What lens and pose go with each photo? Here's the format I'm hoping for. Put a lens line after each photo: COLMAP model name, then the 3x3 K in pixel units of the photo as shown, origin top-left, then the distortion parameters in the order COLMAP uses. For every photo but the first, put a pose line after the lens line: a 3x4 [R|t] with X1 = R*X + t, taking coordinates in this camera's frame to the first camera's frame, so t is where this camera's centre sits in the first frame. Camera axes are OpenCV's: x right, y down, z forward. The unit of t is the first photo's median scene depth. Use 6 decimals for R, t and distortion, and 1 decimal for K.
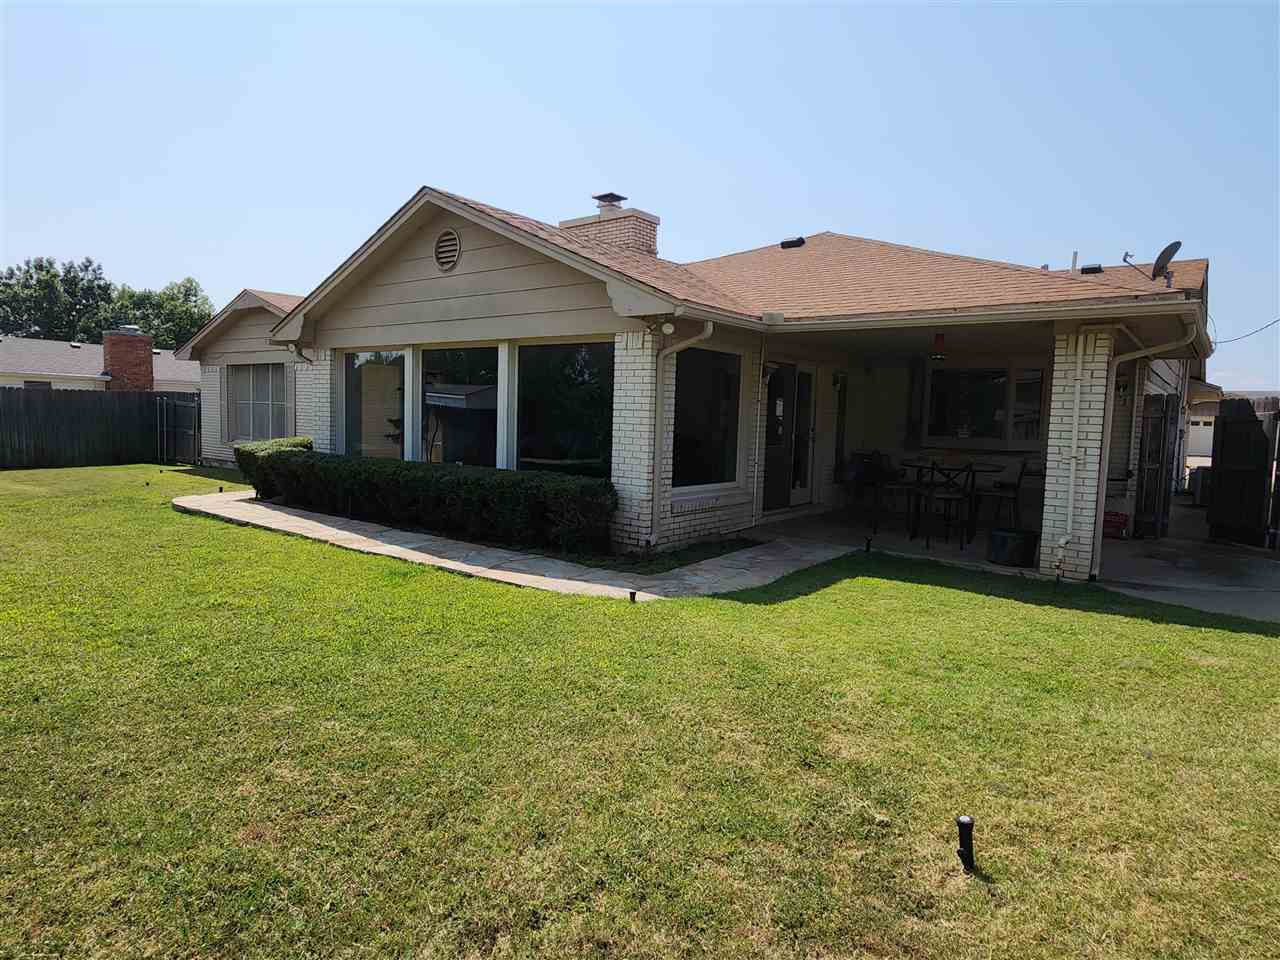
lens RADIAL K [[762.4, 0, 640.0], [0, 762.4, 480.0], [0, 0, 1]] dist [-0.003378, 0.001288]
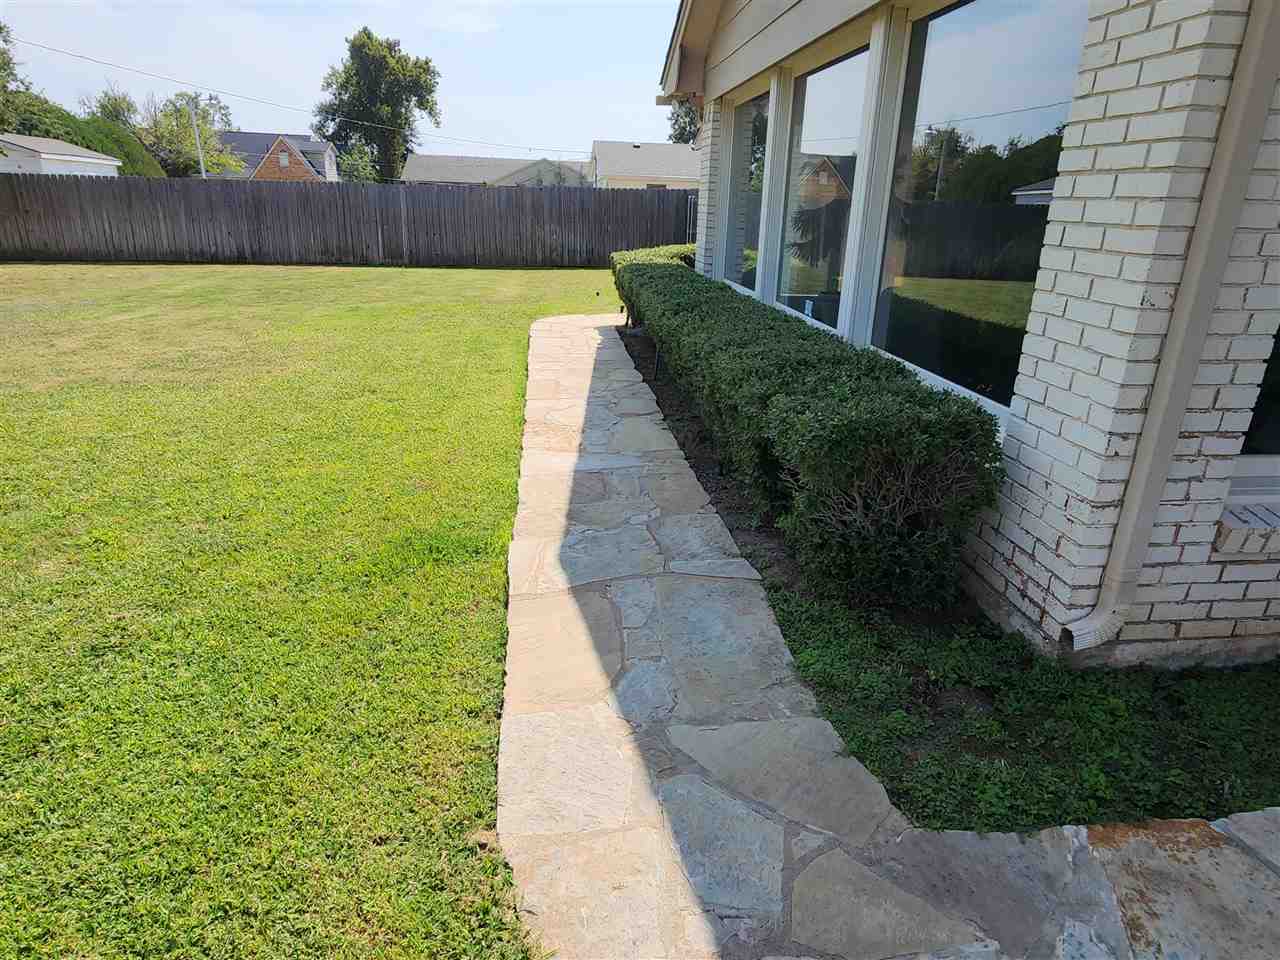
lens RADIAL K [[762.4, 0, 640.0], [0, 762.4, 480.0], [0, 0, 1]] dist [-0.003378, 0.001288]
pose [[0.697316, 0.234873, -0.677189, 0.081404], [-0.064638, 0.961543, 0.266938, -0.046871], [0.713843, -0.142368, 0.685681, 0.670868]]
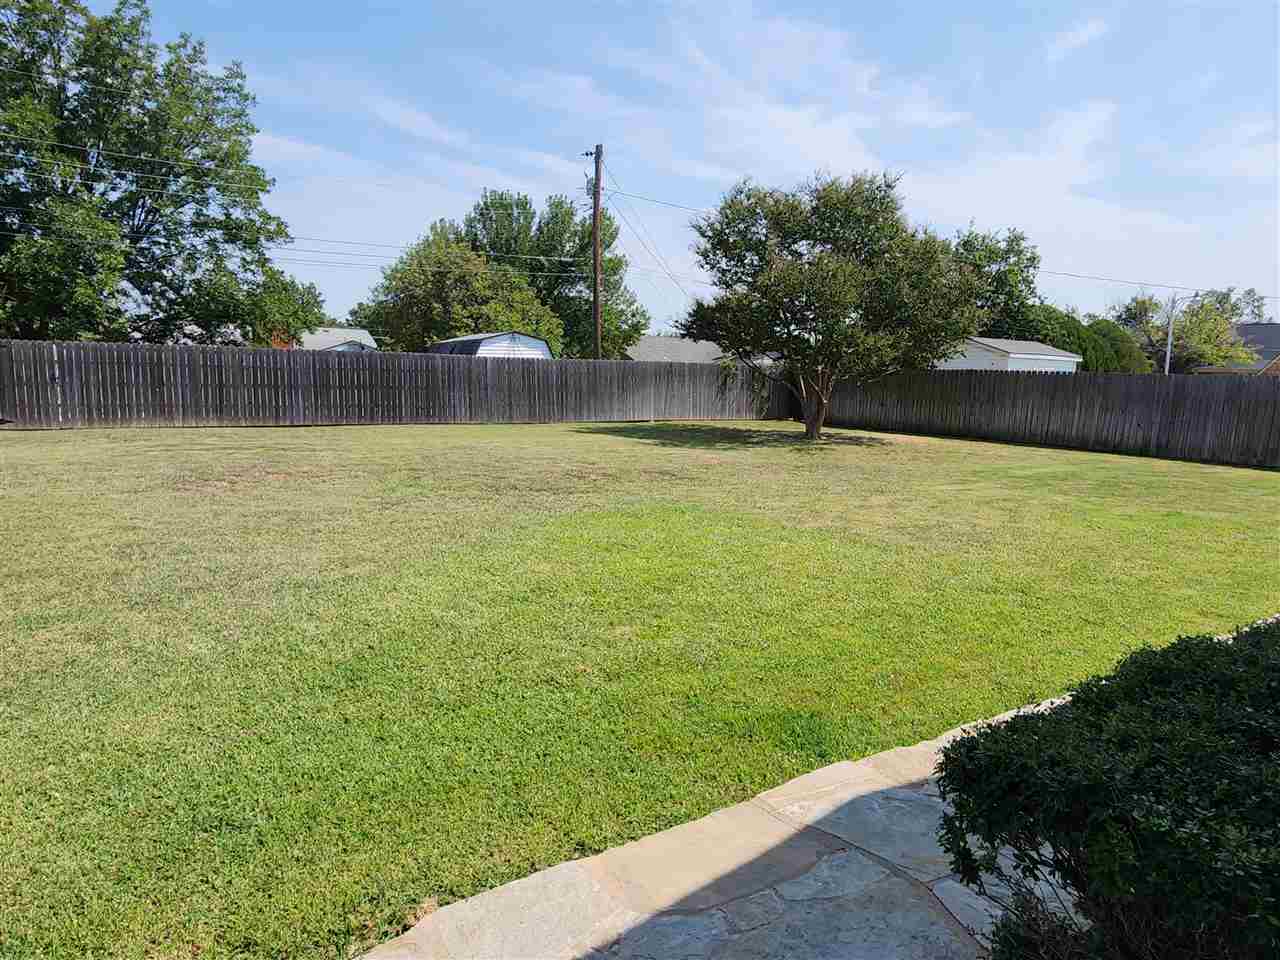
lens RADIAL K [[762.4, 0, 640.0], [0, 762.4, 480.0], [0, 0, 1]] dist [-0.003378, 0.001288]
pose [[-0.377699, 0.098121, -0.920715, 0.122403], [-0.112941, 0.982062, 0.150990, -0.075244], [0.919015, 0.161015, -0.359842, 0.887040]]
